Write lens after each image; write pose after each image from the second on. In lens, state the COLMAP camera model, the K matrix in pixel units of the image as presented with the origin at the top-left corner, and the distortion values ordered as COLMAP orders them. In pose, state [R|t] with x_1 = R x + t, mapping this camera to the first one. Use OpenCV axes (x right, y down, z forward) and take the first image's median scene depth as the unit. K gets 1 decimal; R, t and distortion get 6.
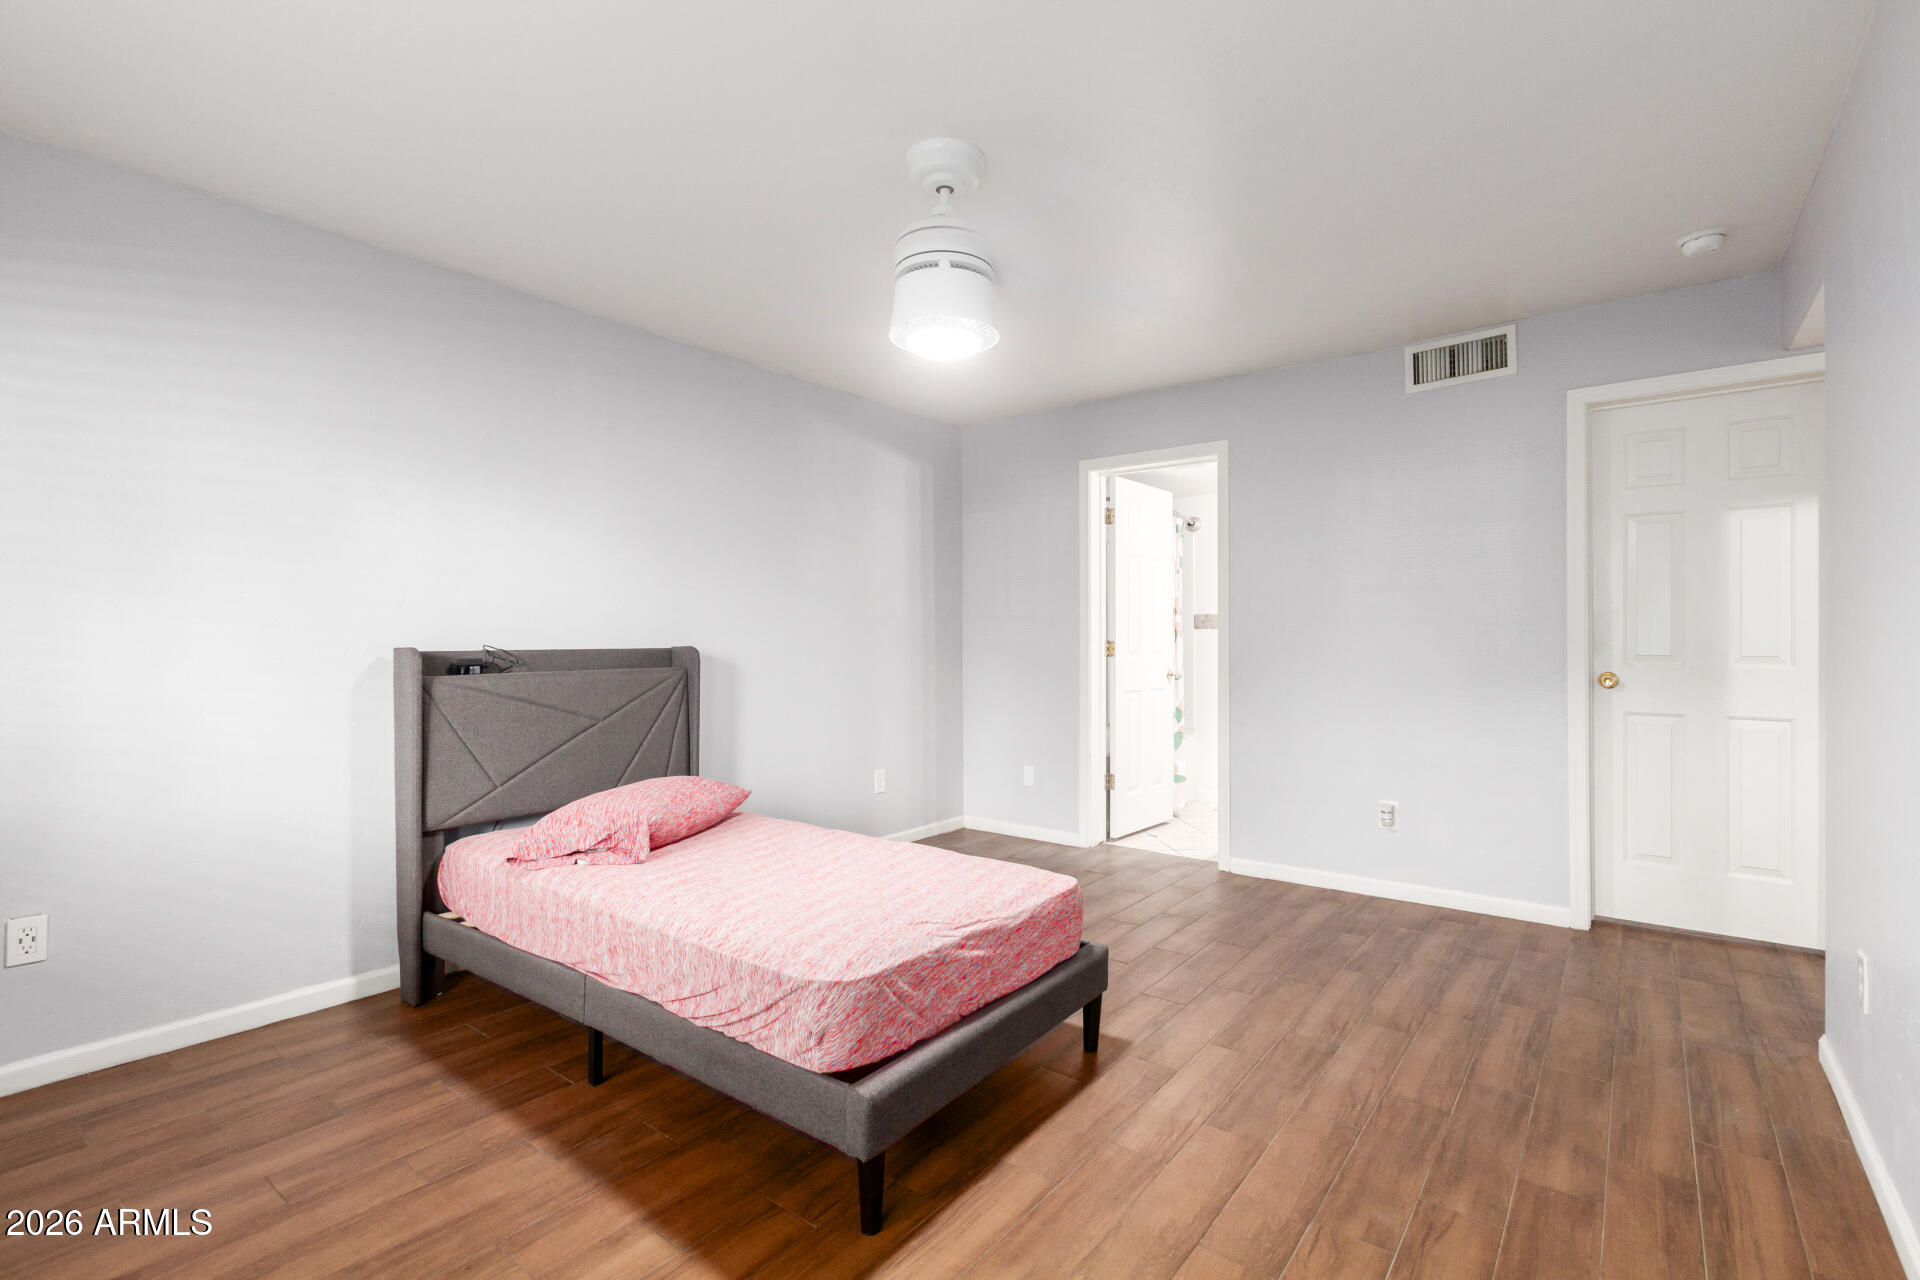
lens RADIAL K [[867.9, 0, 974.5], [0, 867.9, 635.4], [0, 0, 1]] dist [0.000817, 0.001071]
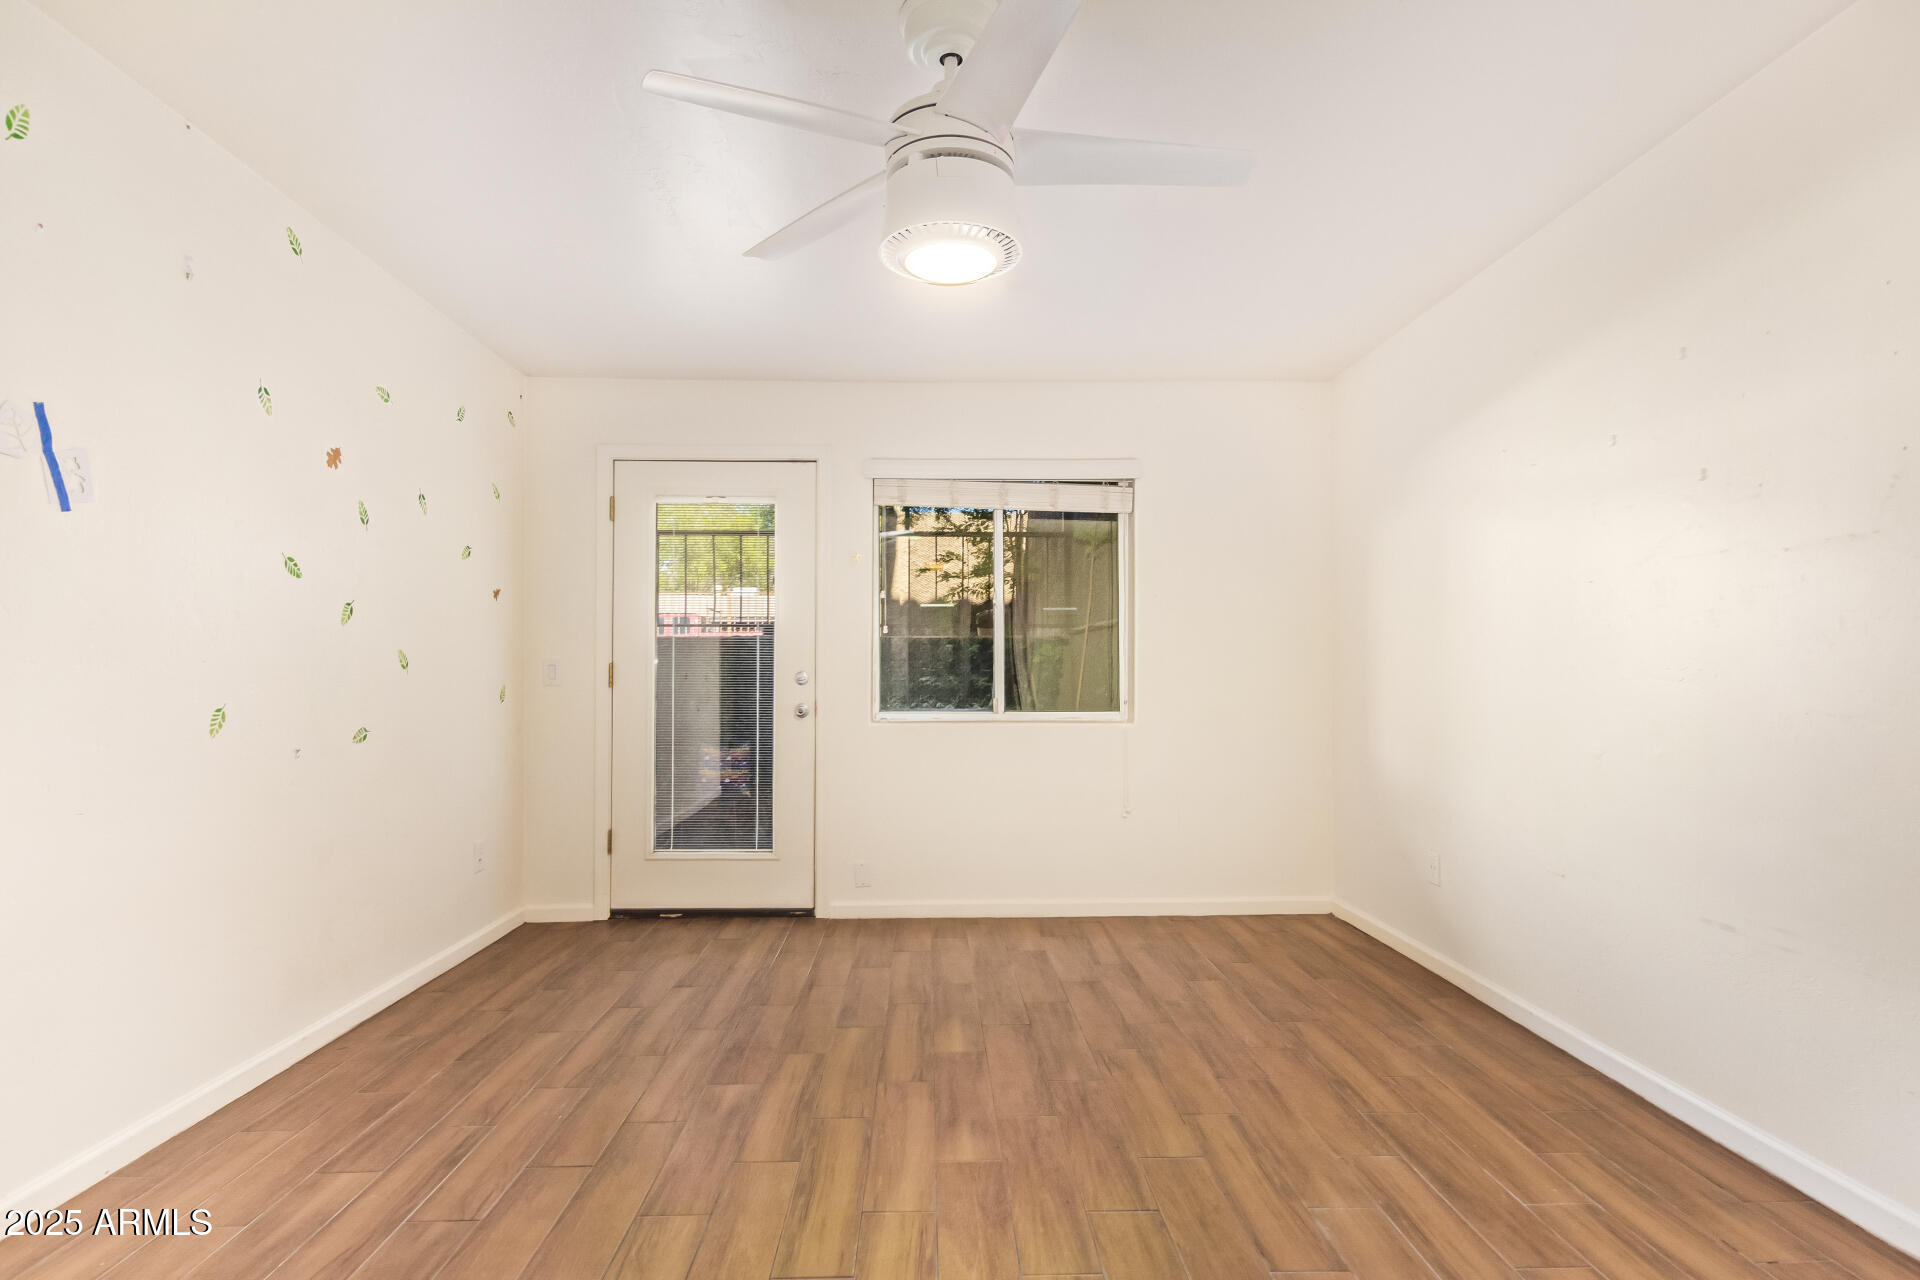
lens RADIAL K [[919.4, 0, 958.8], [0, 919.4, 671.7], [0, 0, 1]] dist [0.004352, 0.000942]
pose [[-0.770356, -0.001588, -0.637612, 0.521100], [0.004189, 0.999963, -0.007552, 0.033820], [0.637600, -0.008489, -0.770321, 1.770147]]
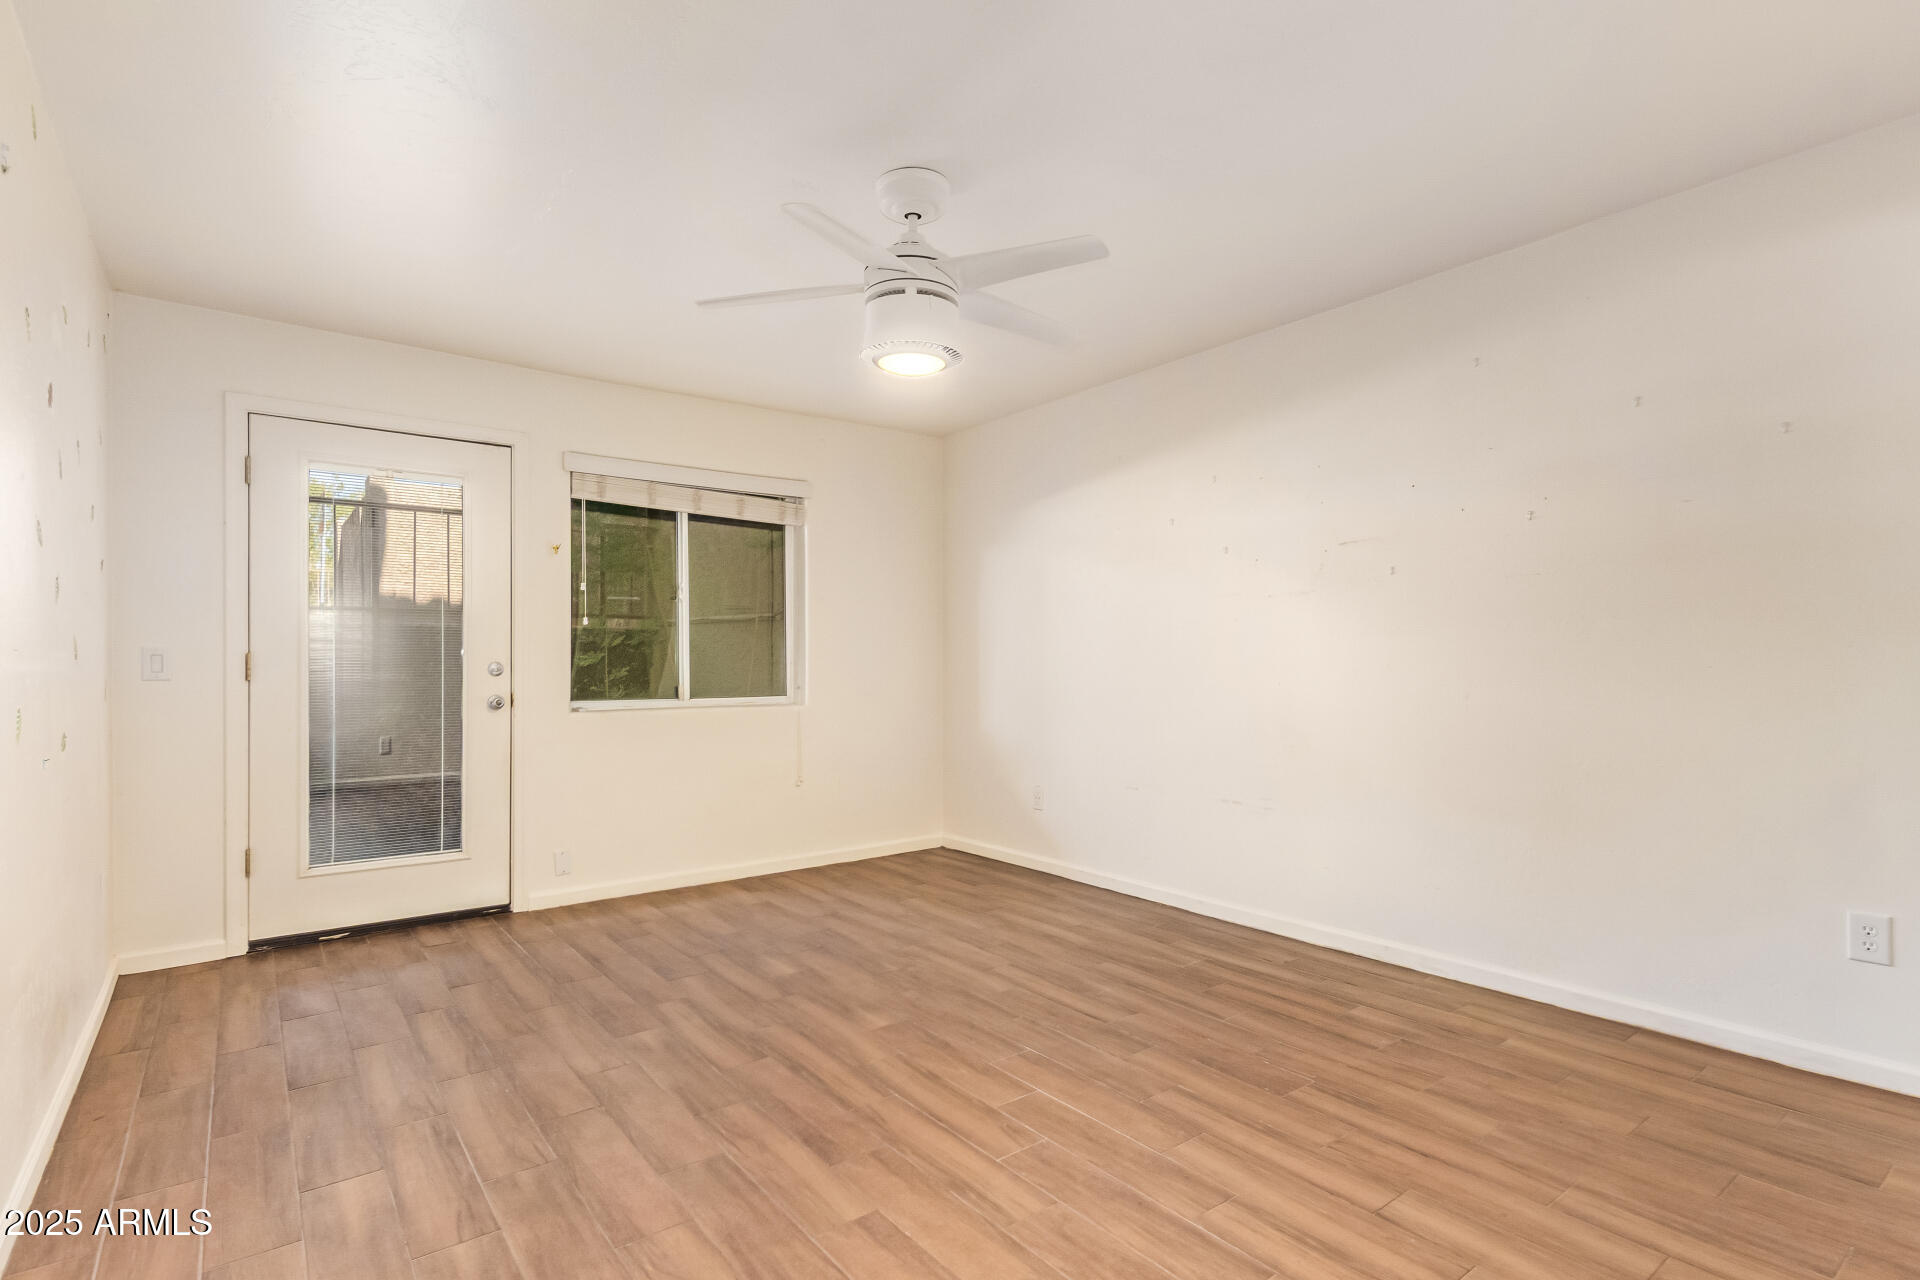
lens RADIAL K [[919.4, 0, 958.8], [0, 919.4, 671.7], [0, 0, 1]] dist [0.004352, 0.000942]
pose [[-0.255002, 0.009872, -0.966890, 1.128160], [0.010430, 0.999918, 0.007458, 0.033056], [0.966884, -0.008183, -0.255084, 1.457958]]
